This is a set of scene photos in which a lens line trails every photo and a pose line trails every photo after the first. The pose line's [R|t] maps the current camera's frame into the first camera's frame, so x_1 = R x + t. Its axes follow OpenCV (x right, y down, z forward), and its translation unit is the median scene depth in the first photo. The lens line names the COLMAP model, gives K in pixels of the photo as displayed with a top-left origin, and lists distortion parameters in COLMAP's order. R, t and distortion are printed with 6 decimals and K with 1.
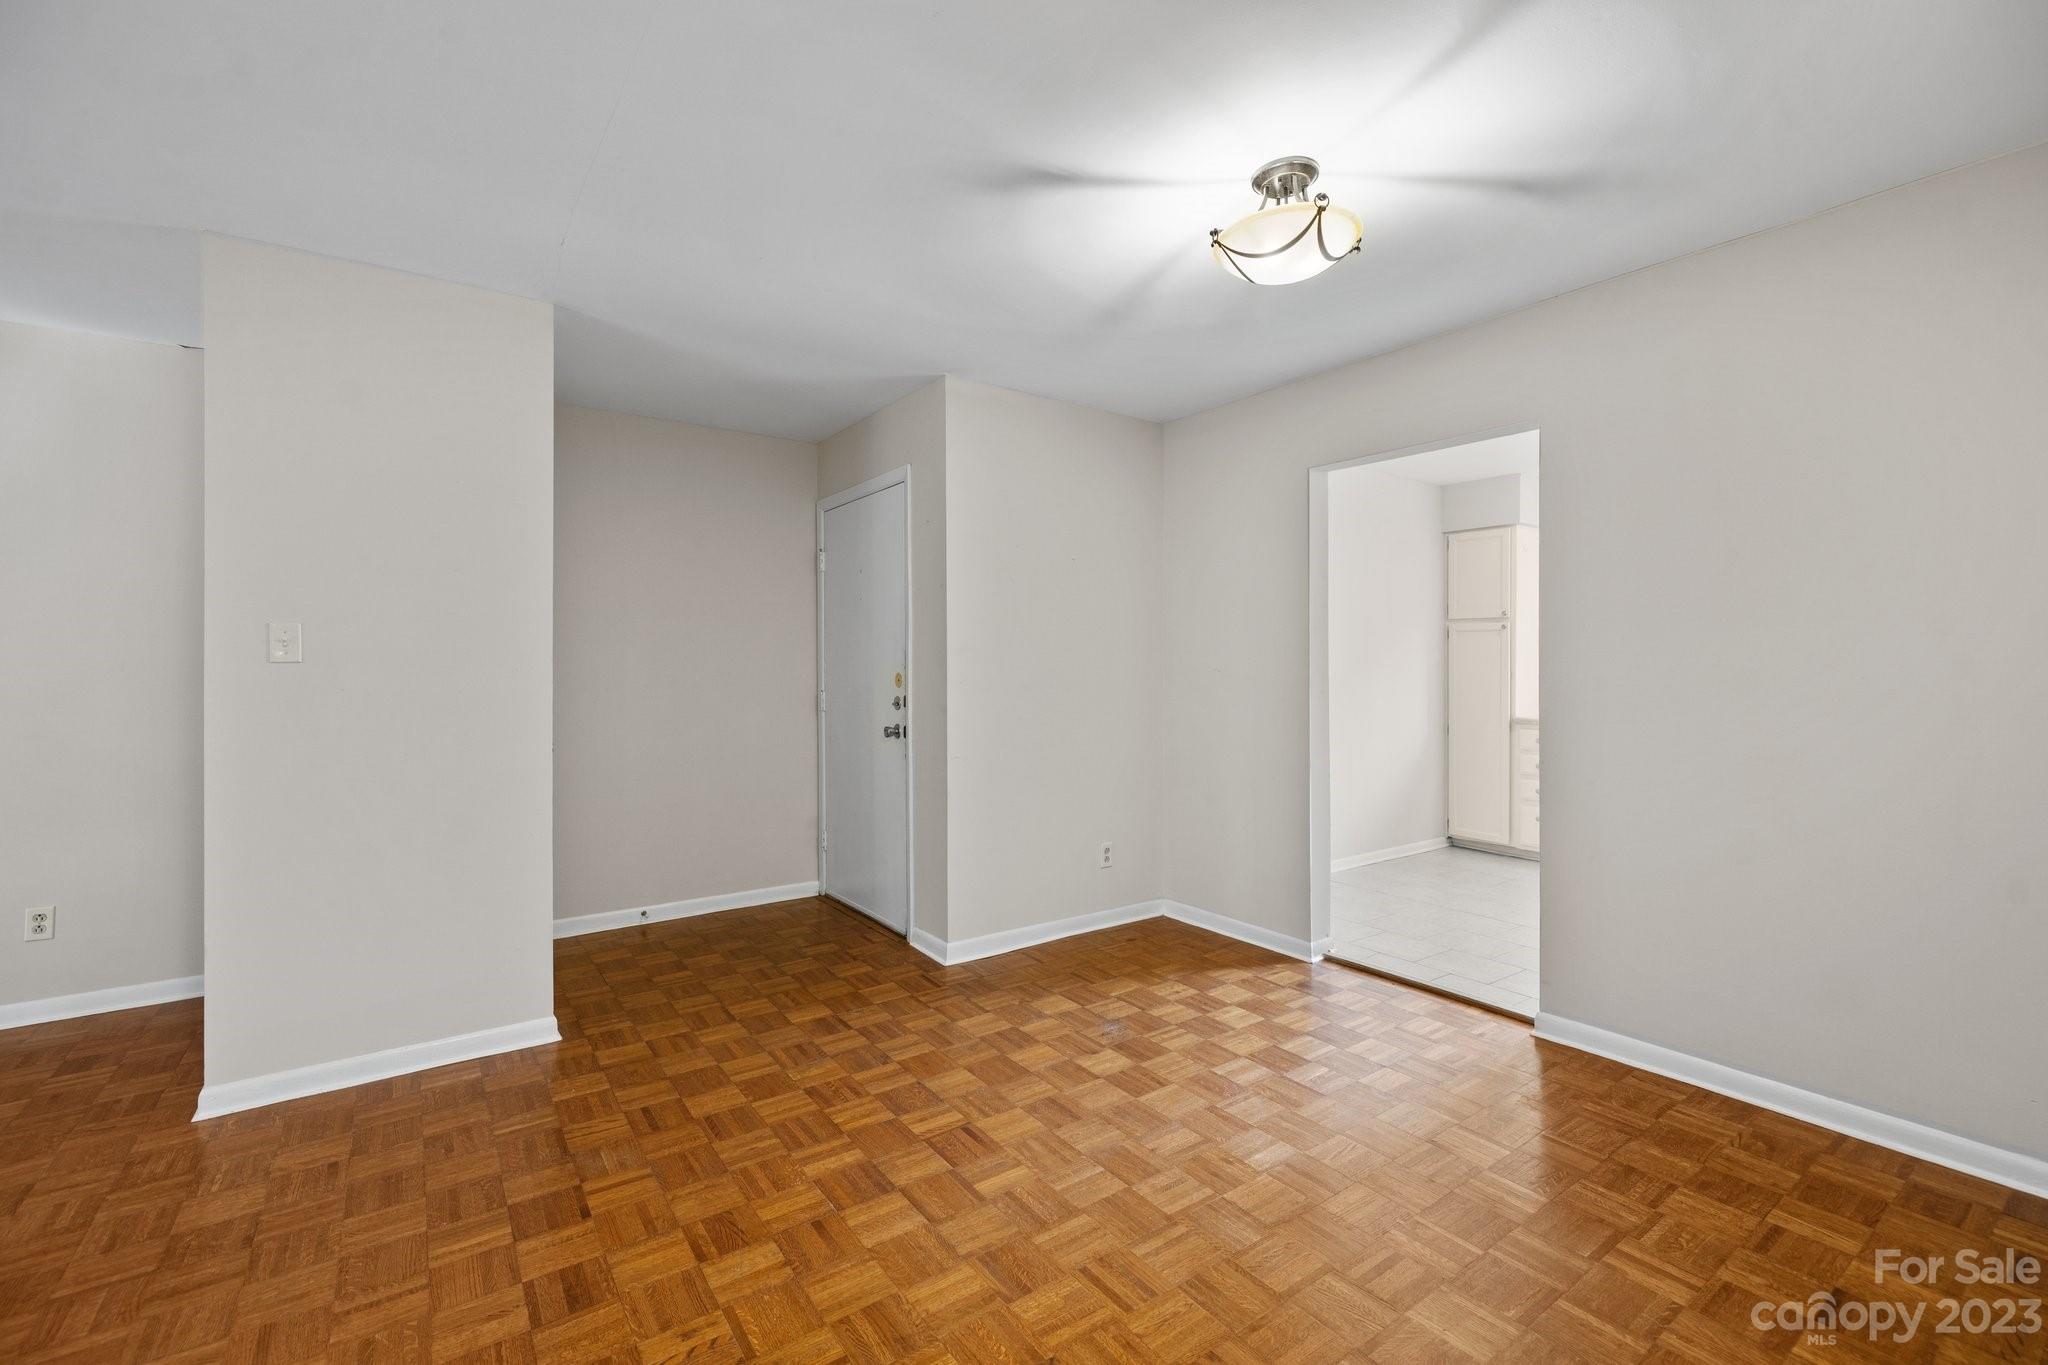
lens RADIAL K [[870.5, 0, 1016.1], [0, 870.5, 667.1], [0, 0, 1]] dist [-0.000320, -0.000737]
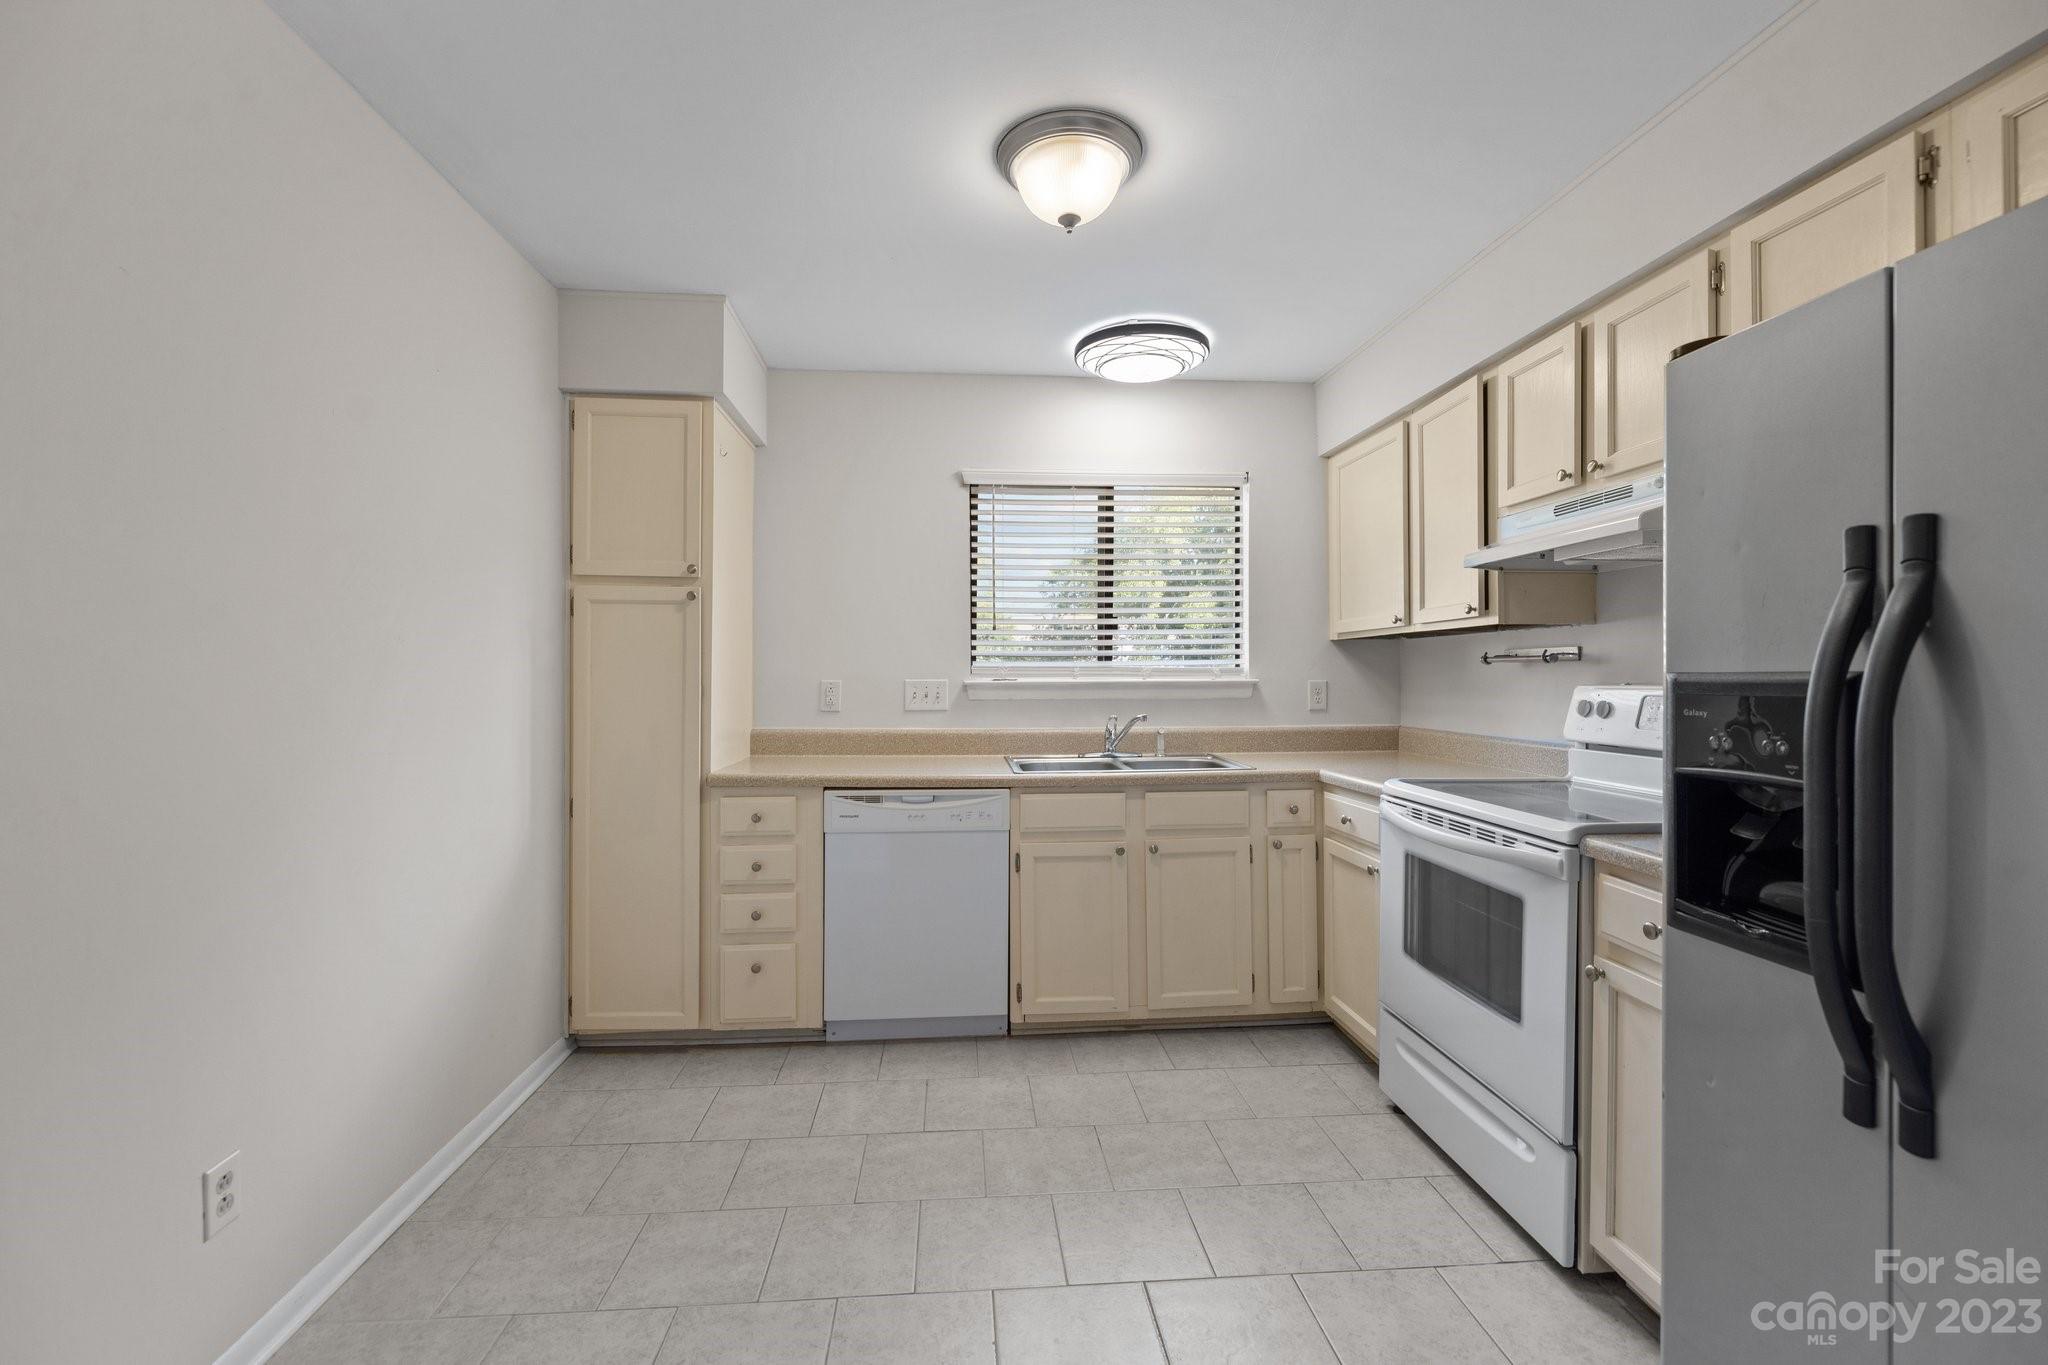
lens RADIAL K [[870.5, 0, 1021.1], [0, 870.5, 671.7], [0, 0, 1]] dist [-0.000320, -0.000737]
pose [[0.517628, 0.000907, 0.855605, 0.417093], [-0.000422, 1.000000, -0.000804, -0.004549], [-0.855605, 0.000055, 0.517629, 1.043985]]
